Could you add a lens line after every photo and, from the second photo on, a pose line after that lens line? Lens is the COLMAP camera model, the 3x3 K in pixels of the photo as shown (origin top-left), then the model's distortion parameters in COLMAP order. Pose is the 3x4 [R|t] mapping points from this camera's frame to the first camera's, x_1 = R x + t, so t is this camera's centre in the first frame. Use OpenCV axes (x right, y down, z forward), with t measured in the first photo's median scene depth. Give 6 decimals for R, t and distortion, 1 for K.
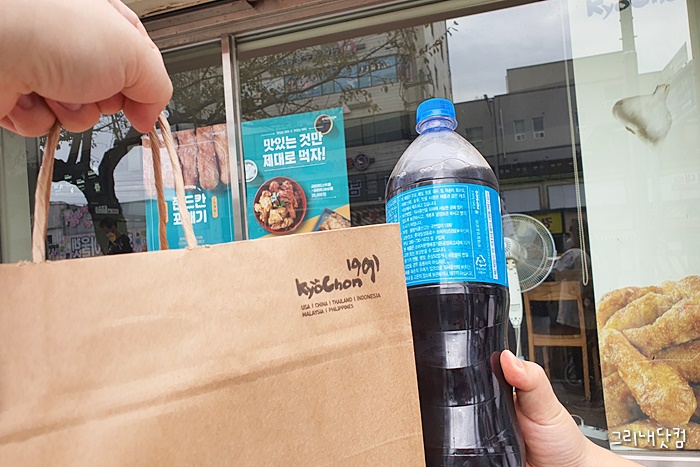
lens RADIAL K [[548.5, 0, 351.0], [0, 548.5, 233.5], [0, 0, 1]] dist [-0.016527, -0.001855]
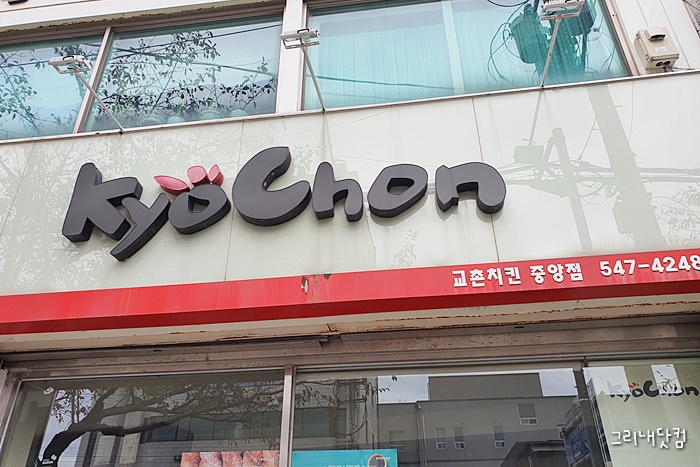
lens RADIAL K [[548.5, 0, 349.0], [0, 548.5, 236.0], [0, 0, 1]] dist [-0.016527, -0.001855]
pose [[0.980792, 0.152069, 0.122159, -0.276873], [-0.073855, 0.869154, -0.488996, -0.058042], [-0.180536, 0.470581, 0.863690, -0.092832]]
